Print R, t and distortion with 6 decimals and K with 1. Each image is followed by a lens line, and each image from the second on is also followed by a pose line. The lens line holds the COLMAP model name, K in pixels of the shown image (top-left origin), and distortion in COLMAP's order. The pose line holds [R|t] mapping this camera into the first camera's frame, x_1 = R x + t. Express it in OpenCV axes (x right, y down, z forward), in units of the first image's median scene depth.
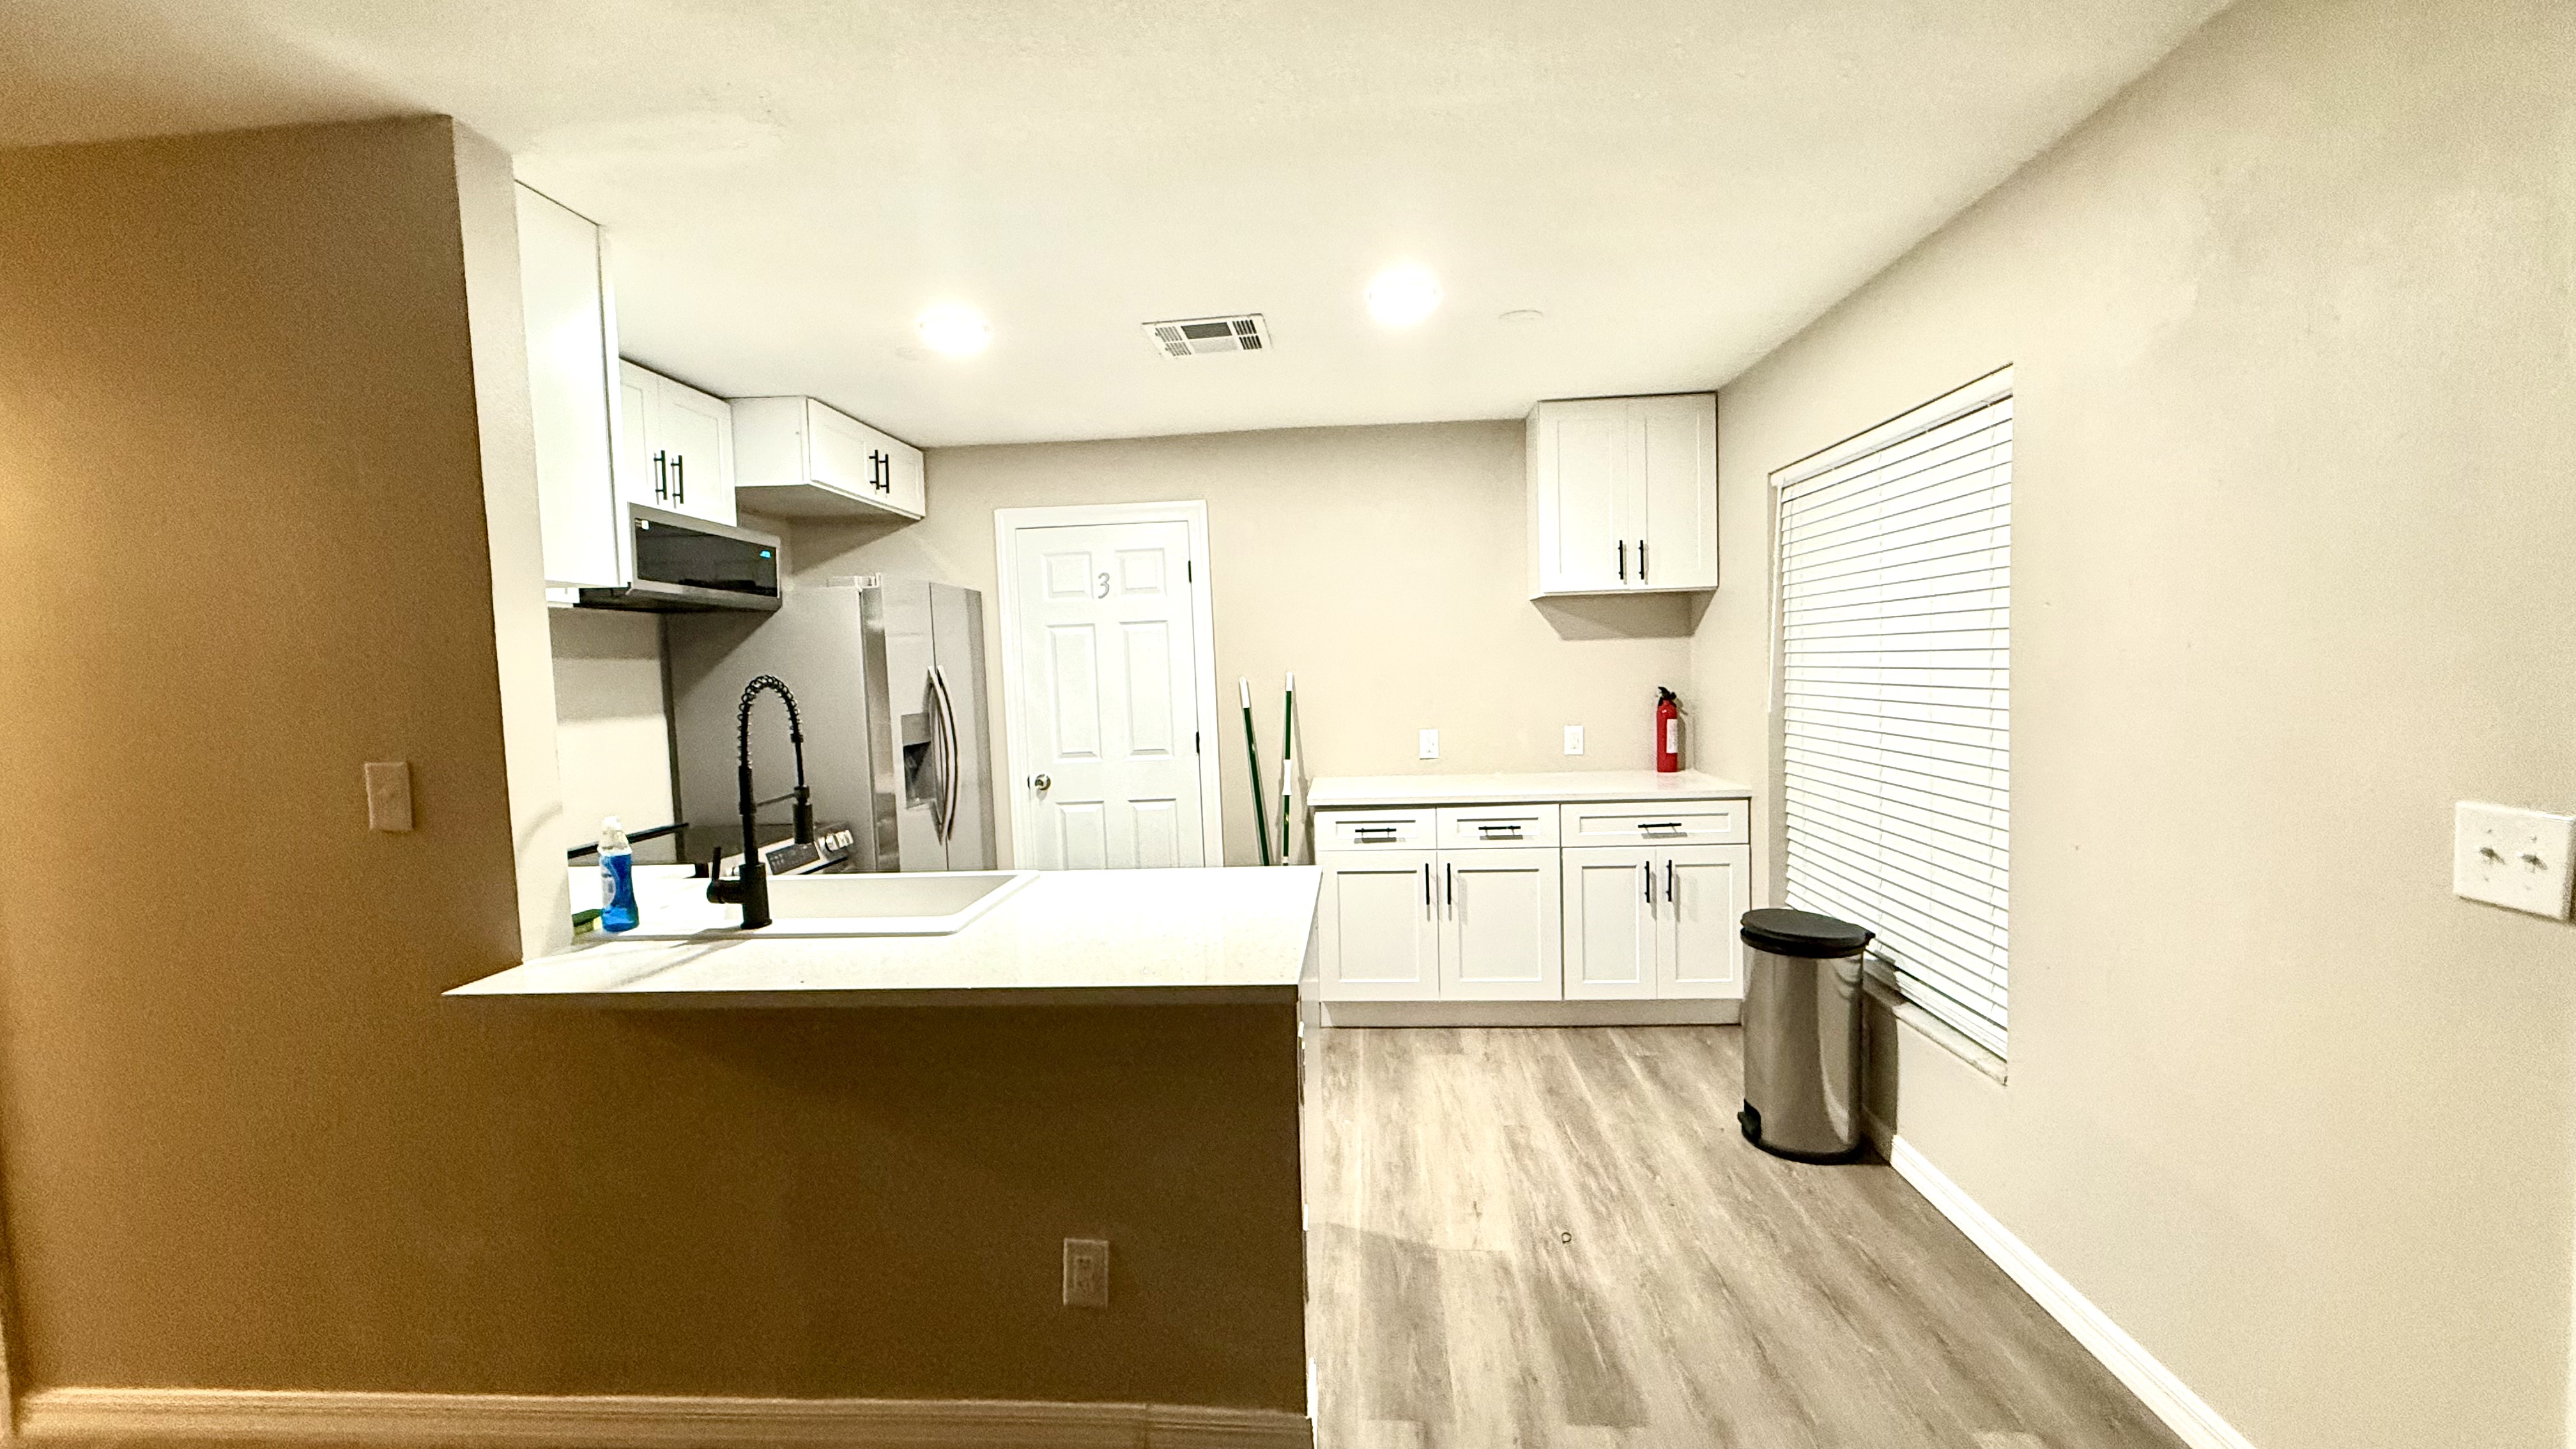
lens RADIAL K [[1018.3, 0, 1284.9], [0, 1018.3, 722.7], [0, 0, 1]] dist [-0.001669, 0.000070]
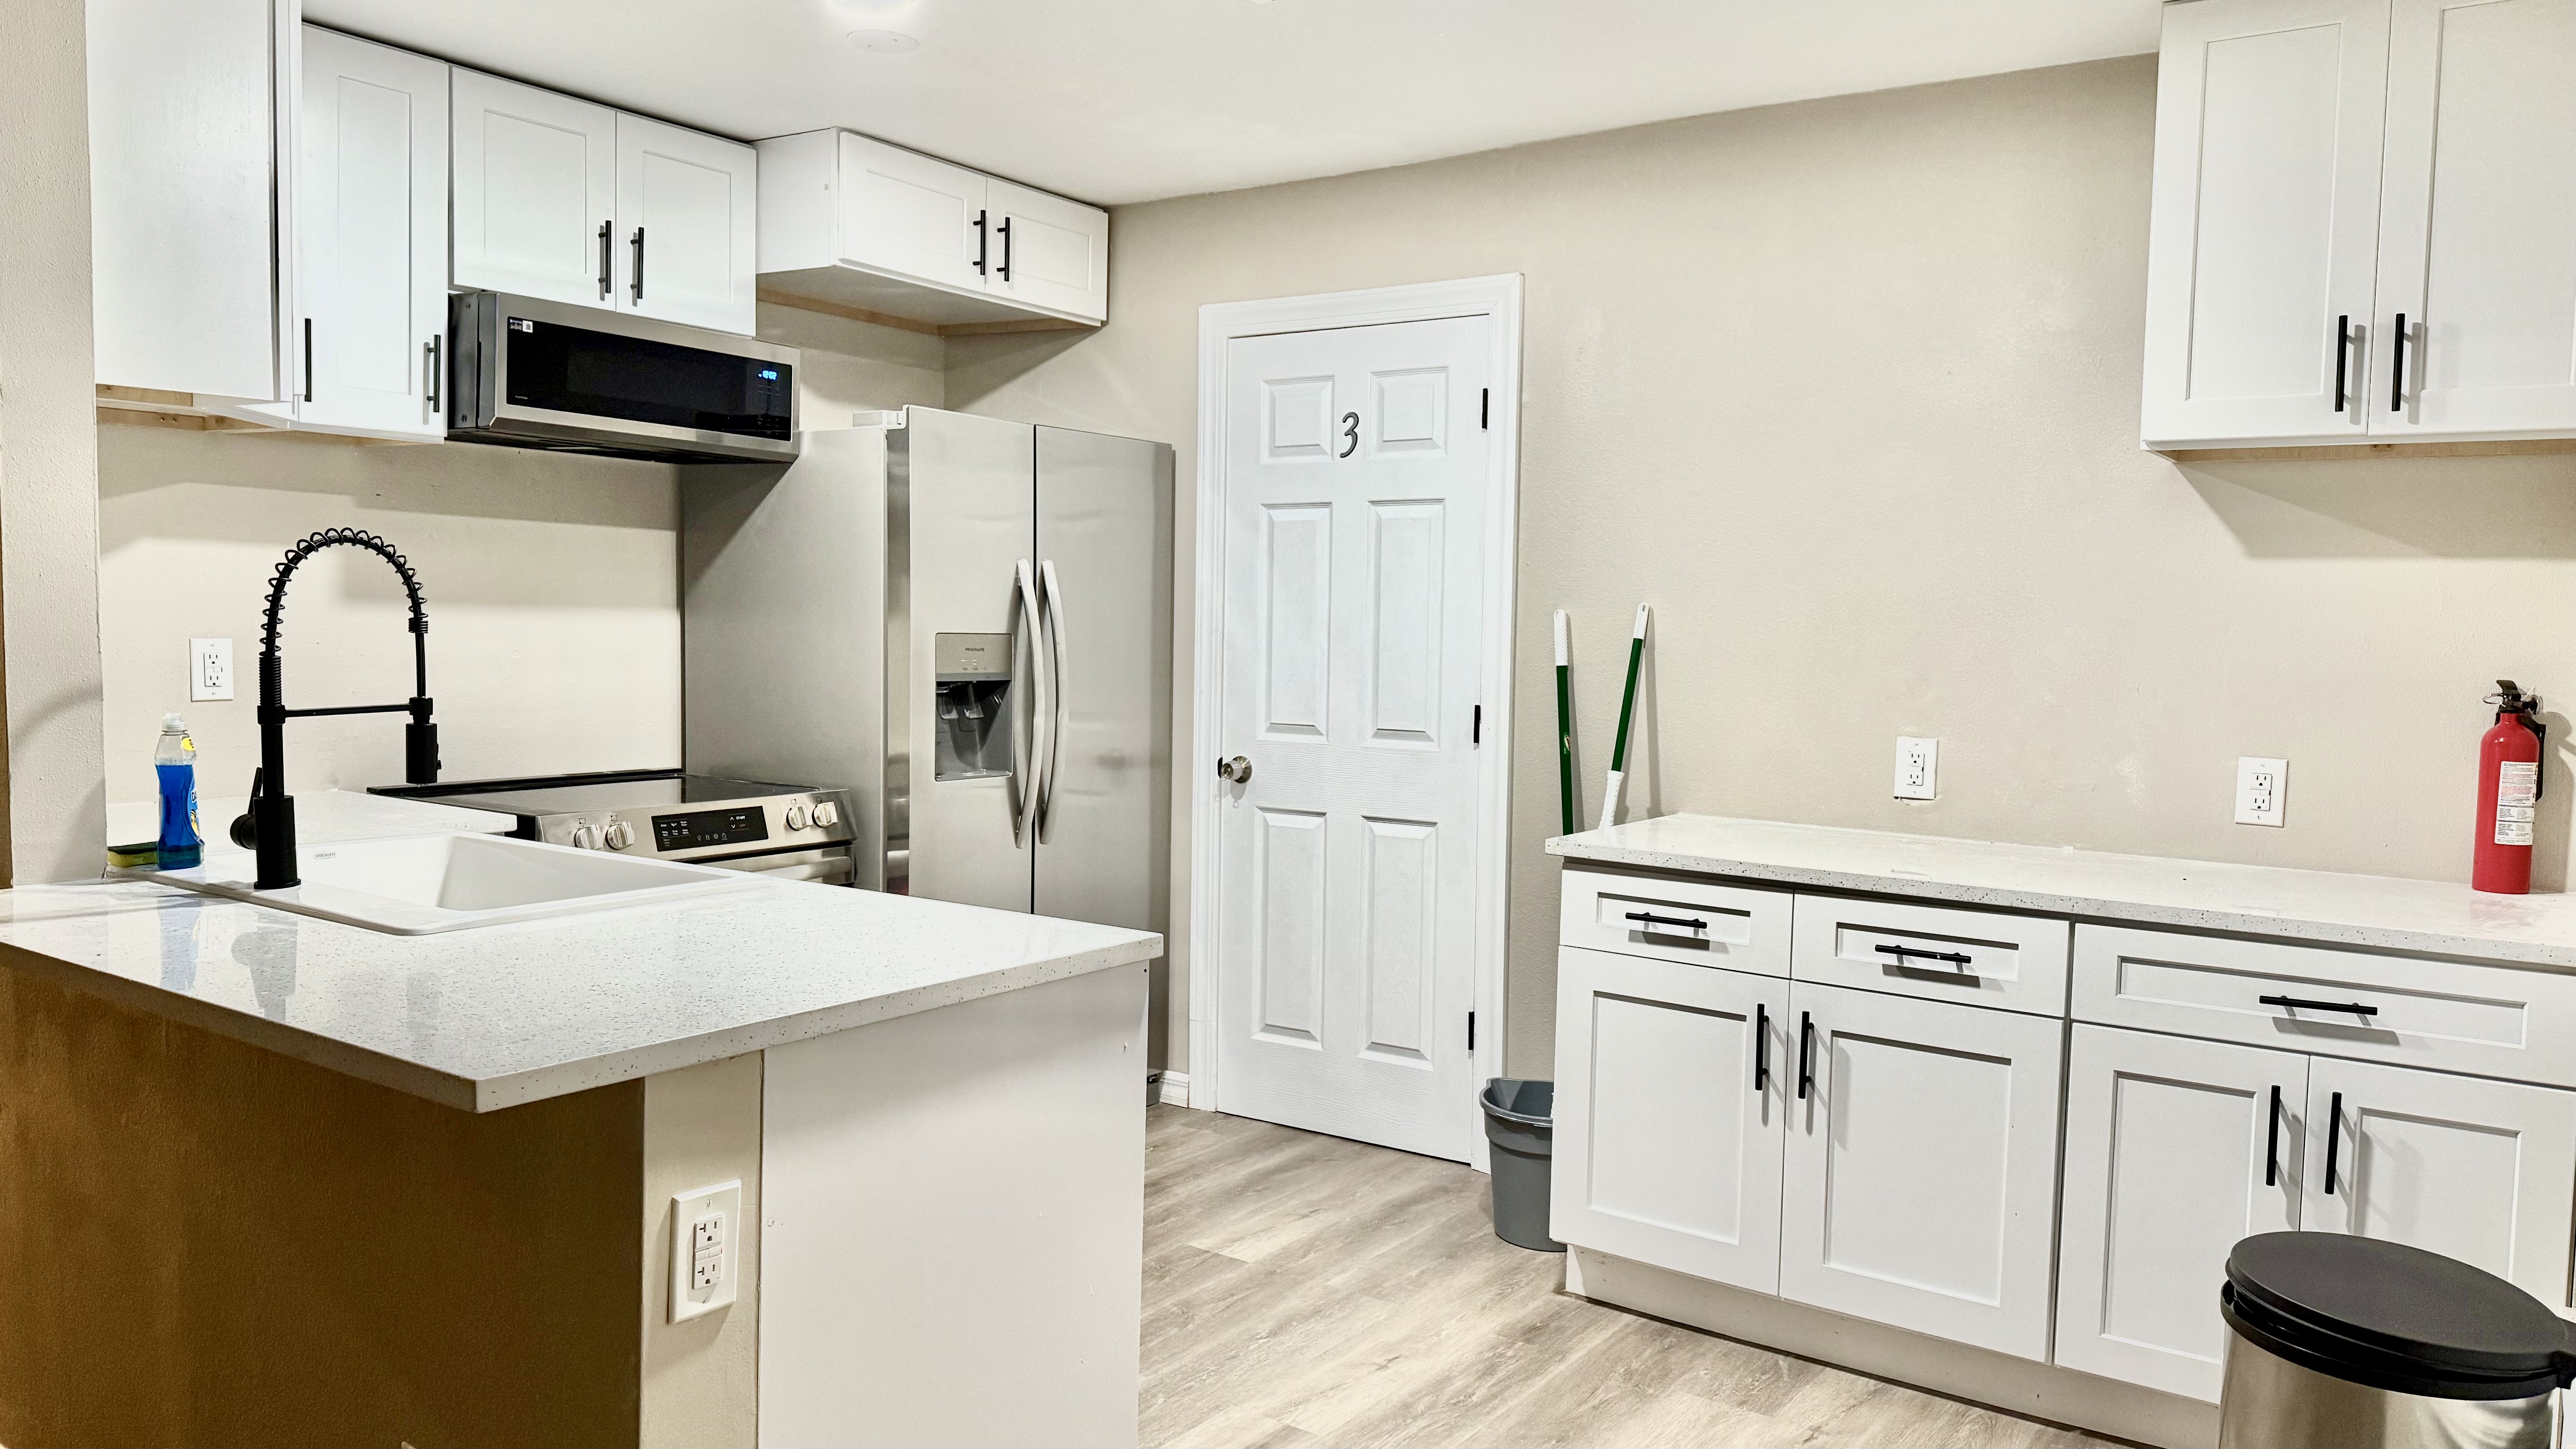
lens RADIAL K [[1782.4, 0, 1296.7], [0, 1782.4, 723.6], [0, 0, 1]] dist [0.063864, -0.009613]
pose [[0.861100, 0.083938, -0.501458, 0.364065], [-0.080620, 0.996342, 0.028335, -0.000237], [0.502002, 0.016028, 0.864718, 0.152985]]
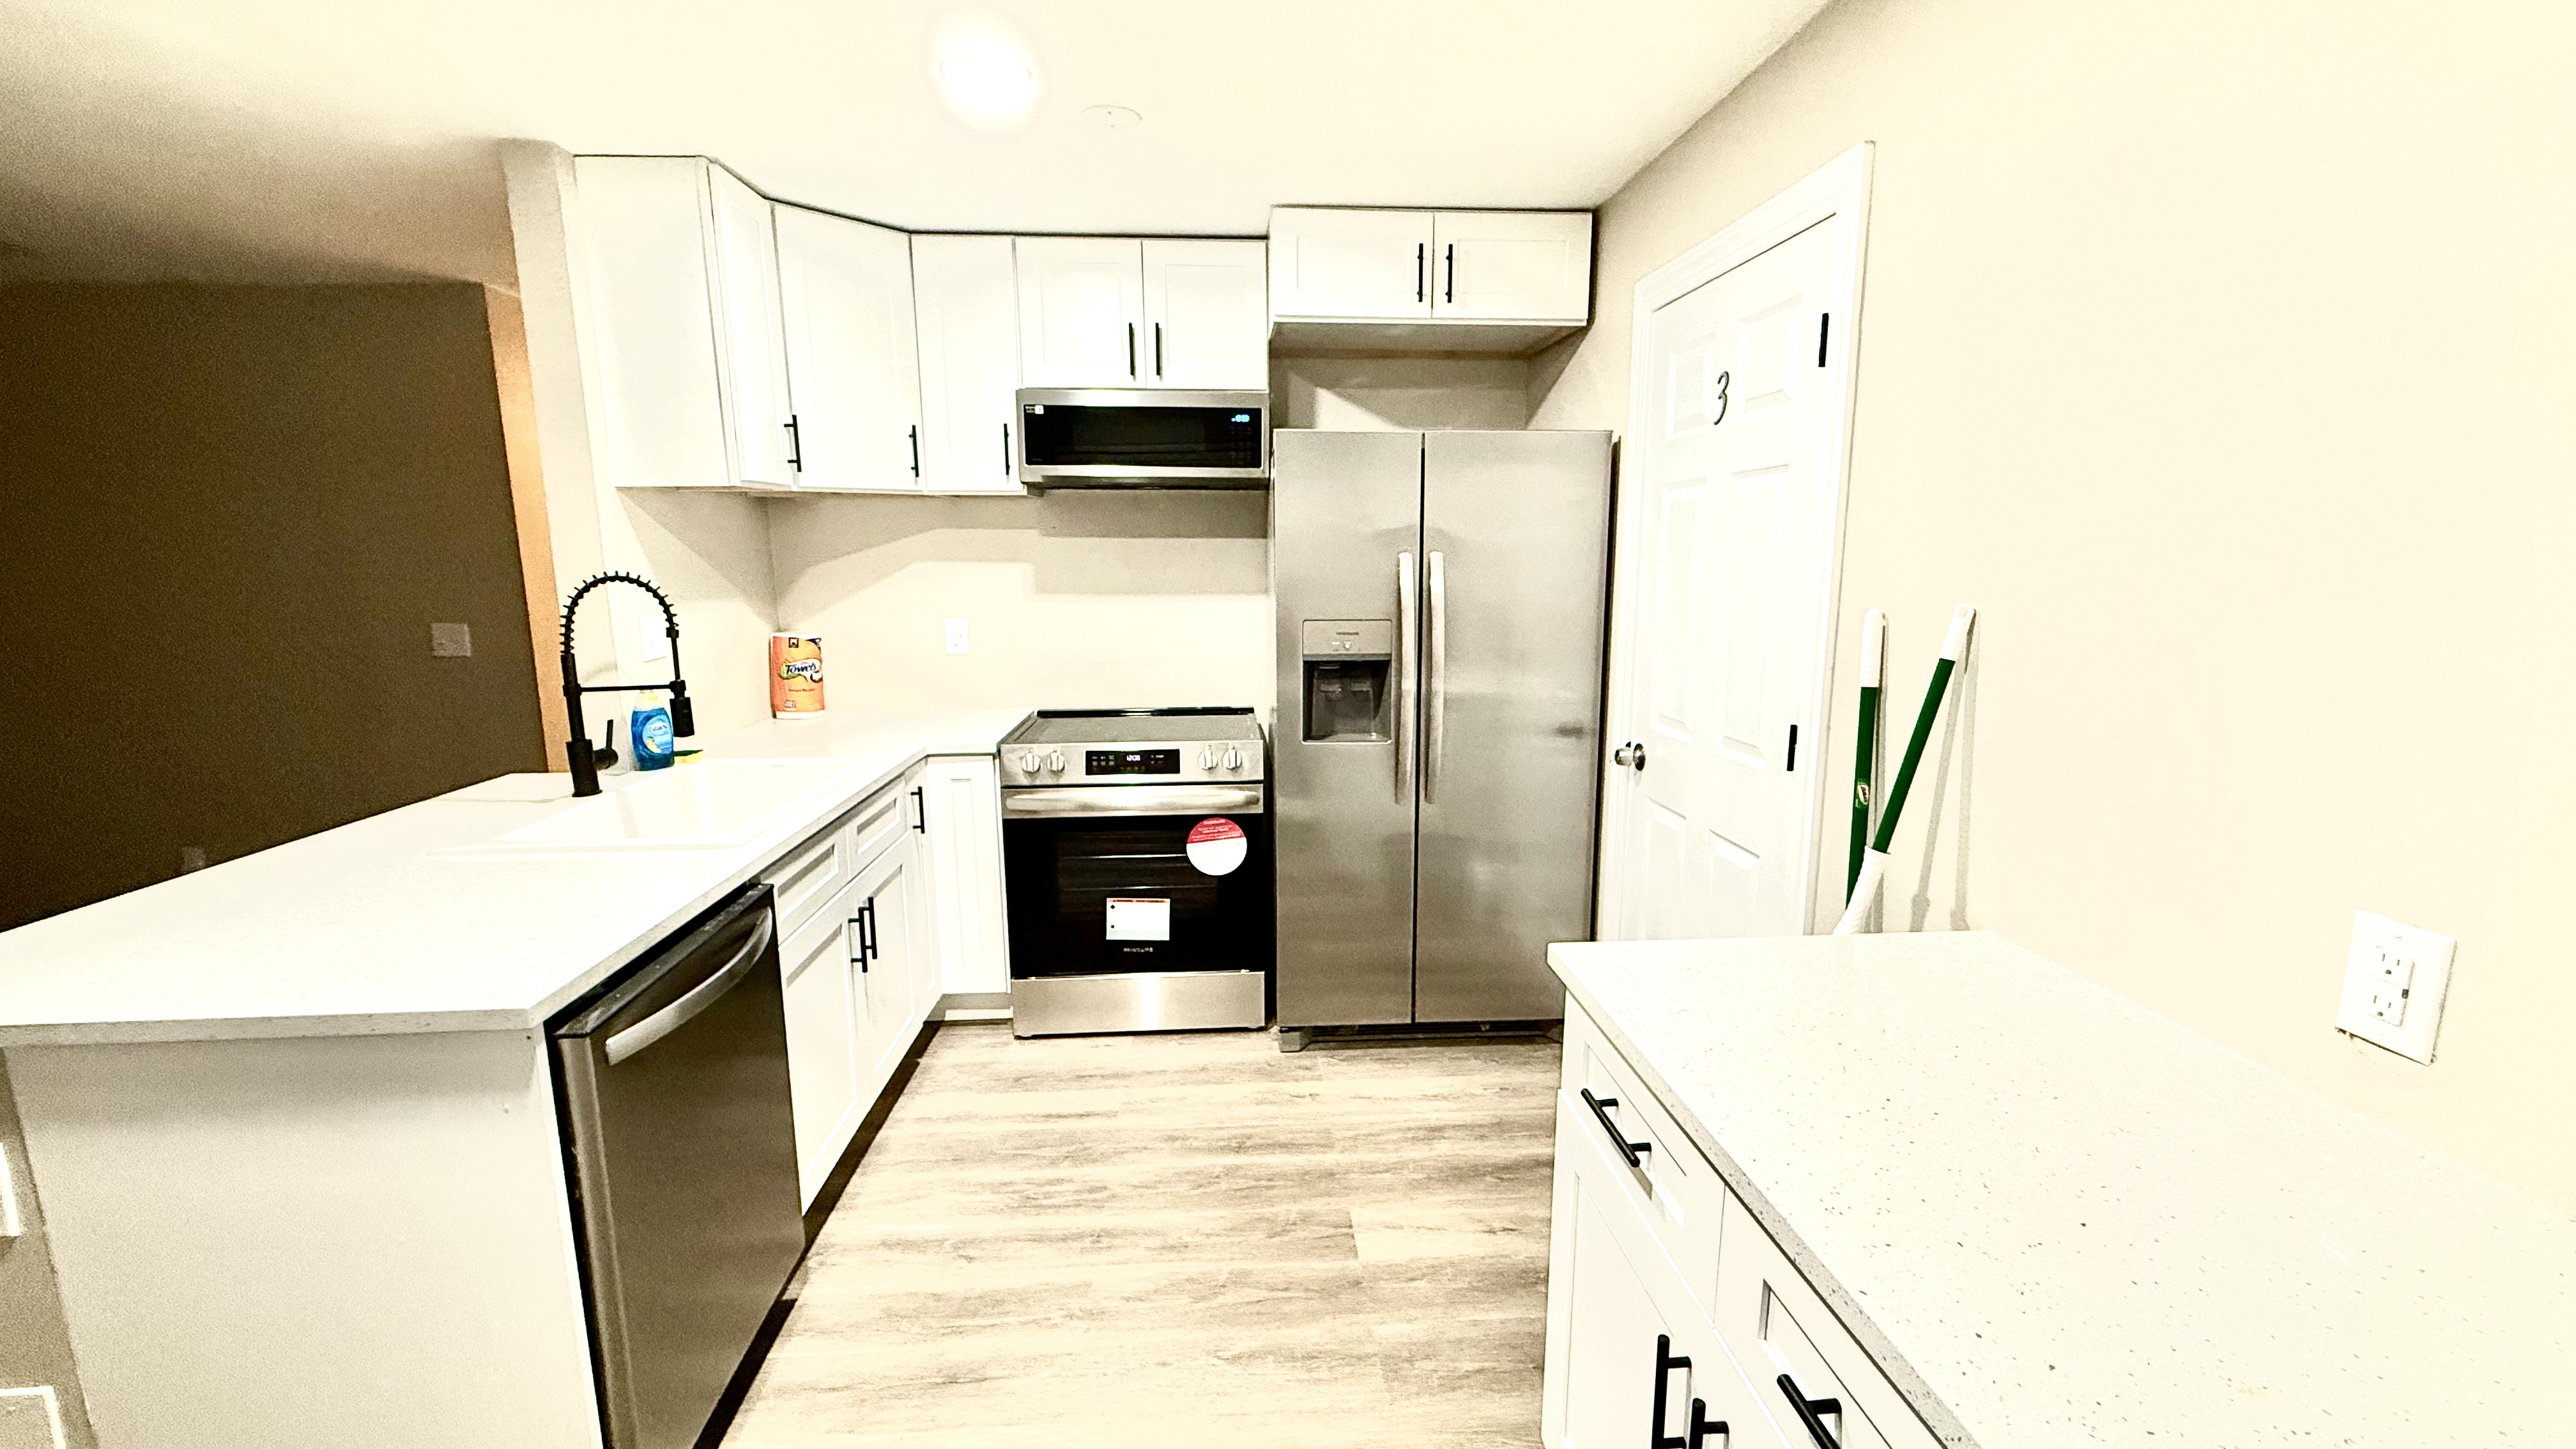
lens RADIAL K [[1018.3, 0, 1291.7], [0, 1018.3, 723.3], [0, 0, 1]] dist [-0.001669, 0.000070]
pose [[0.150401, 0.194714, -0.969260, 0.357907], [-0.058191, 0.980456, 0.187934, -0.071182], [0.986911, 0.028137, 0.158792, 0.848829]]
